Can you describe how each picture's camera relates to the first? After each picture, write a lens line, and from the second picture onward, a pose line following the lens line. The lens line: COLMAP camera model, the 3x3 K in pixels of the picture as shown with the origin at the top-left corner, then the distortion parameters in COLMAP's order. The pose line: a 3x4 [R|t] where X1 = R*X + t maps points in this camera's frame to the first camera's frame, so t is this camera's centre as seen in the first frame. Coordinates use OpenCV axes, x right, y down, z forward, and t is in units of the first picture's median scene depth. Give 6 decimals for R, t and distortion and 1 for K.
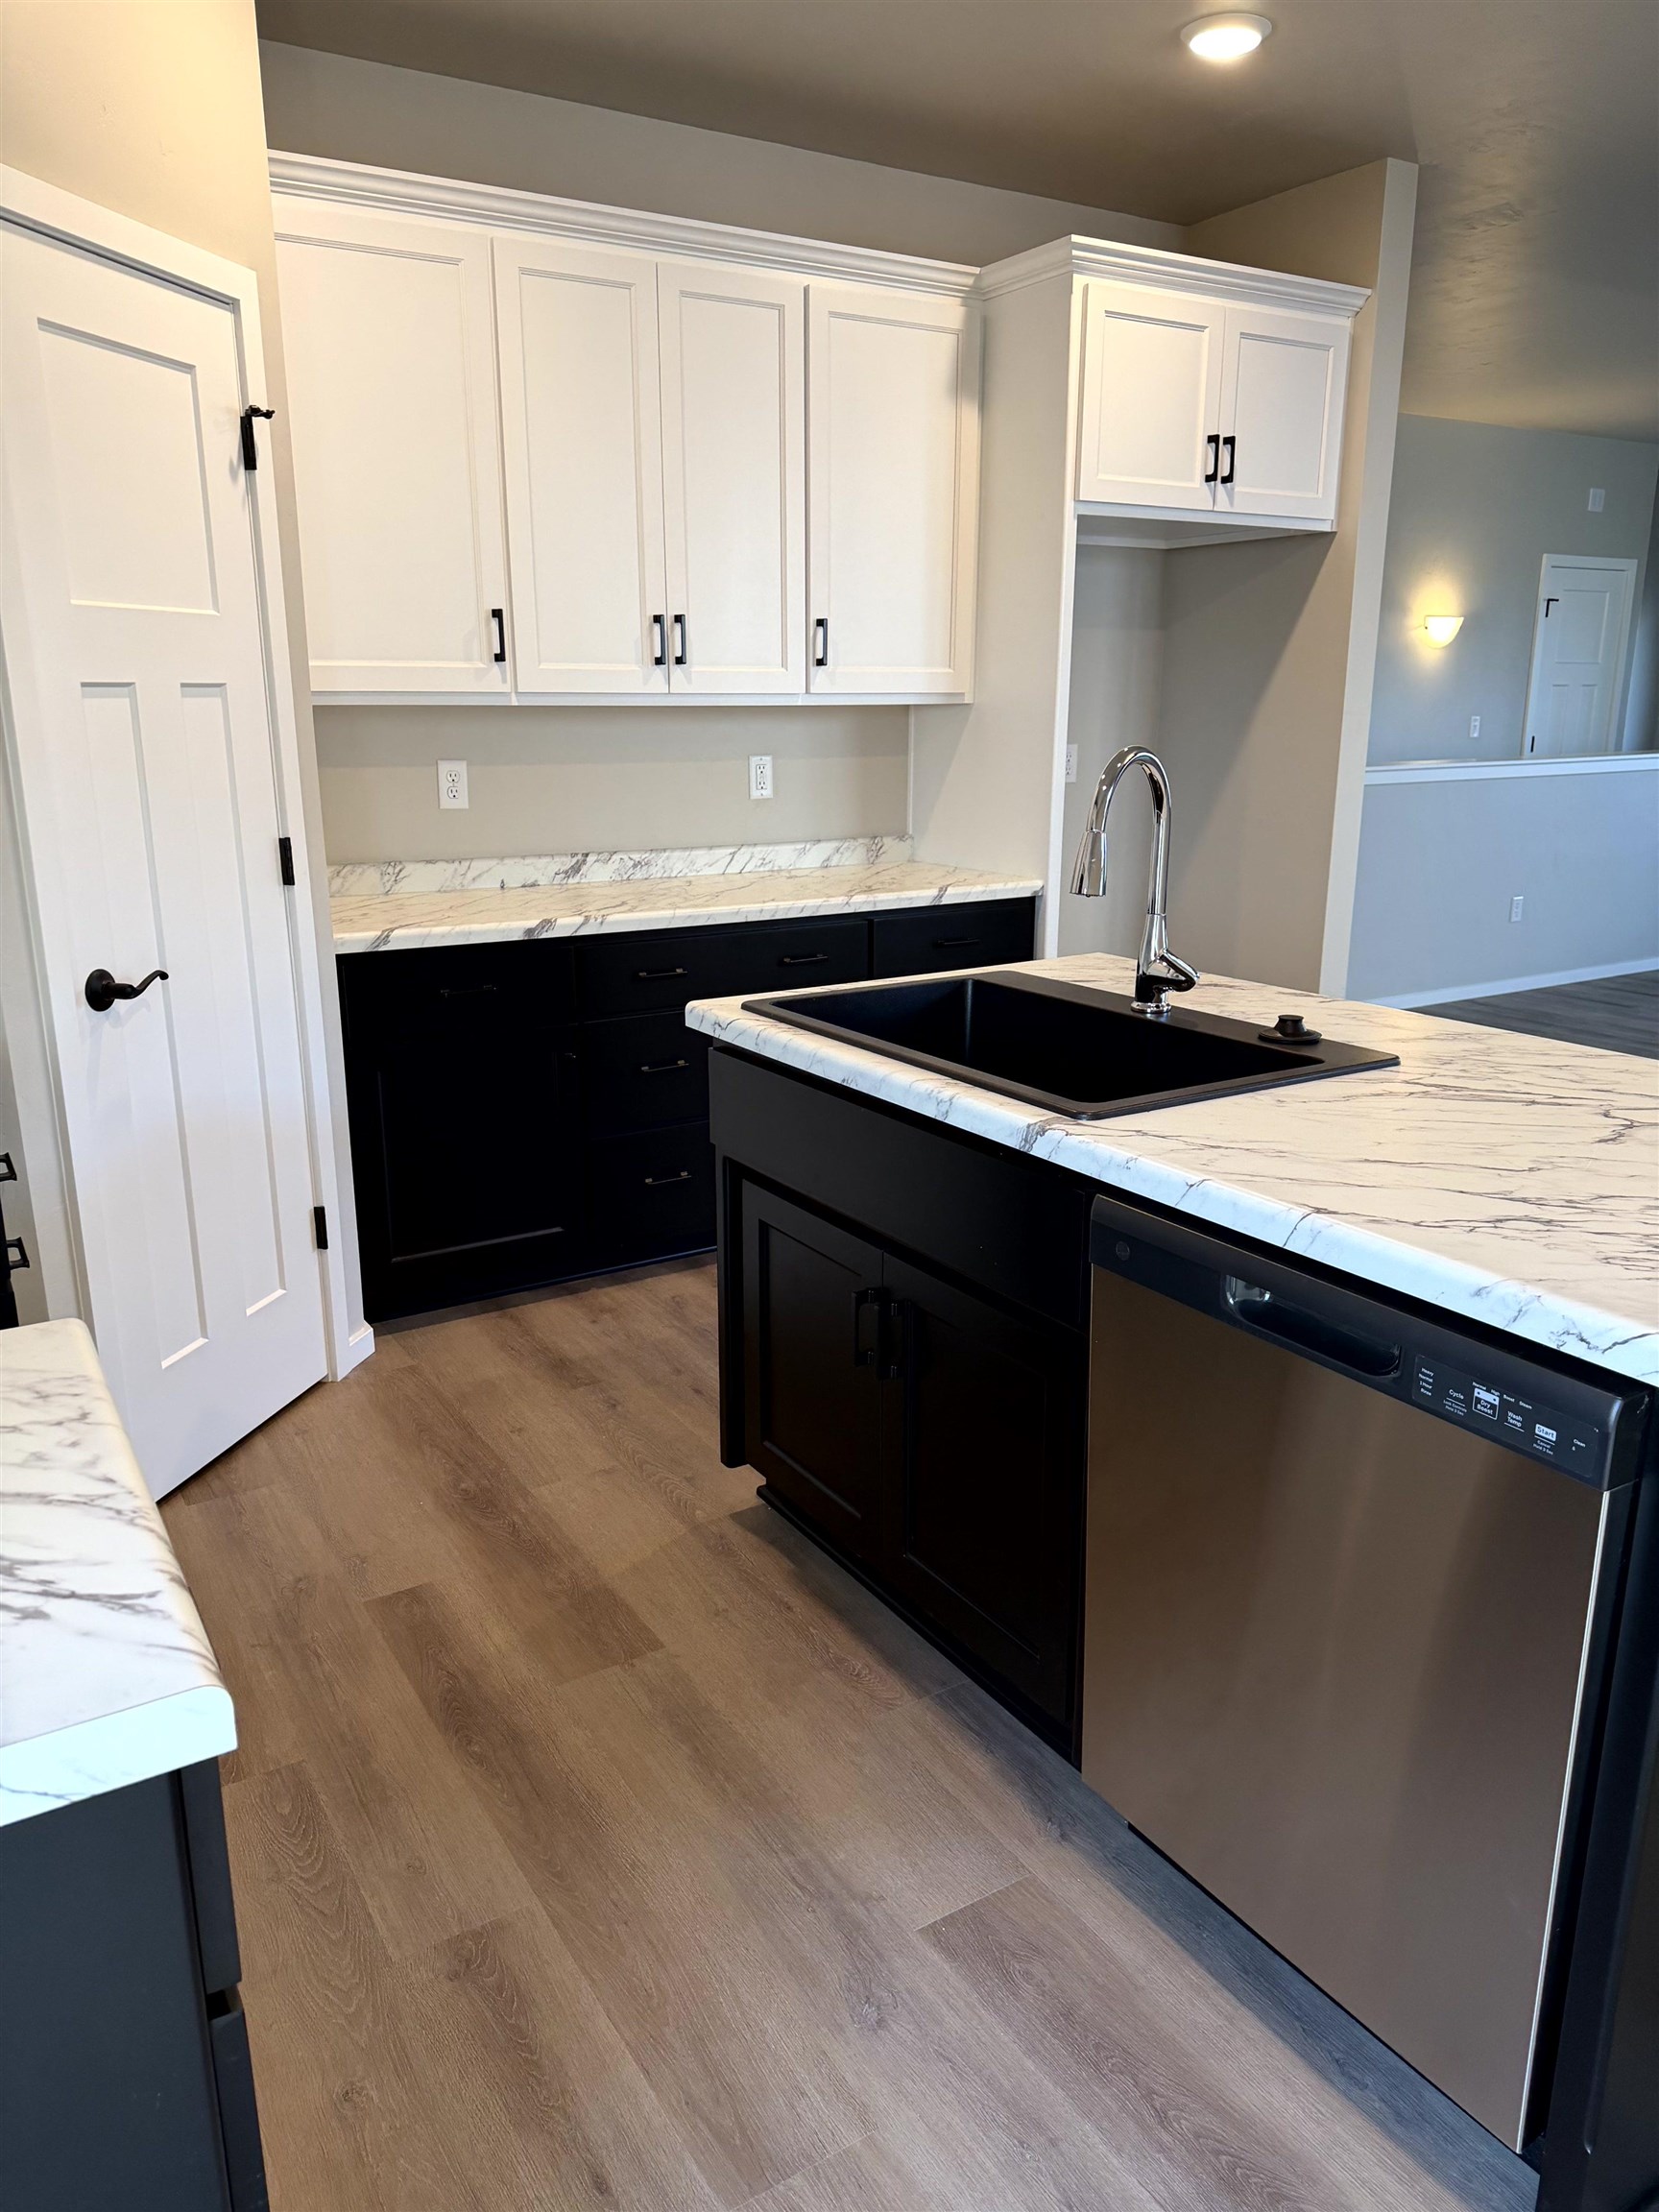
lens RADIAL K [[1554.0, 0, 841.2], [0, 1554.0, 1108.3], [0, 0, 1]] dist [0.045917, -0.057062]
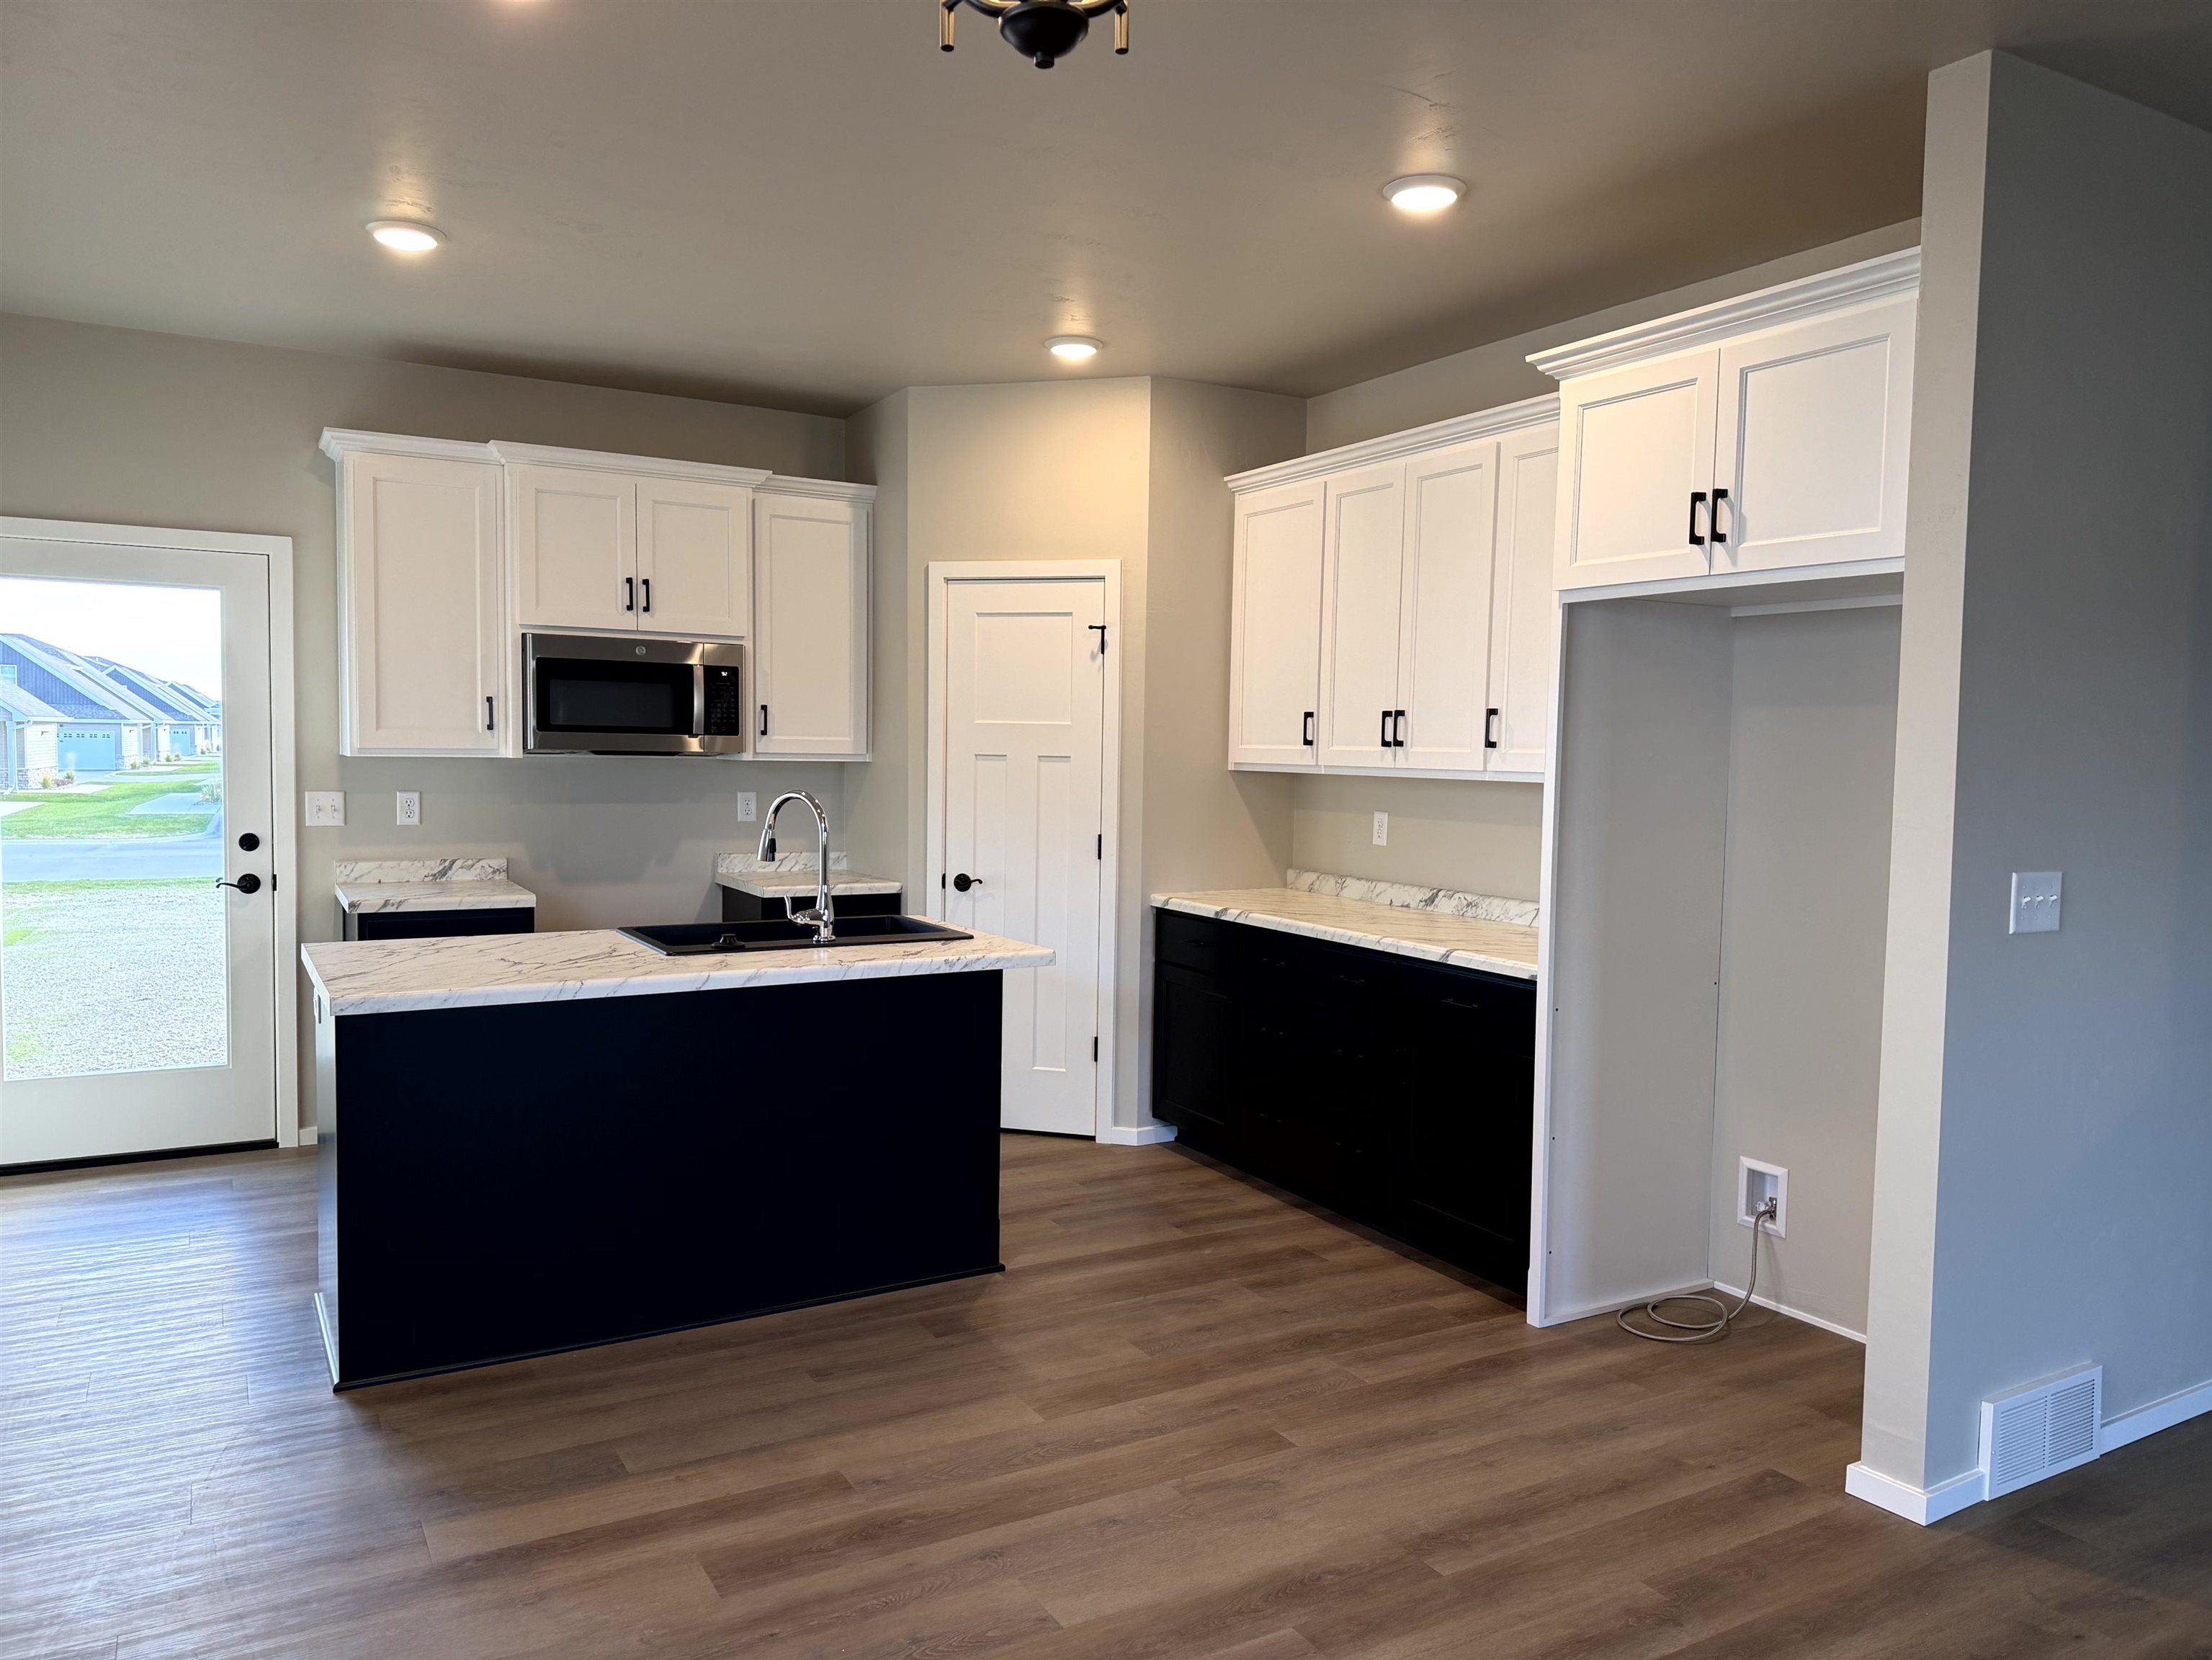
lens RADIAL K [[1554.2, 0, 1109.9], [0, 1554.2, 830.3], [0, 0, 1]] dist [0.045917, -0.057062]
pose [[-0.024197, 0.061044, -0.997842, 1.144911], [-0.268373, 0.961099, 0.065304, -0.229825], [0.963011, 0.269374, -0.006873, 0.770774]]
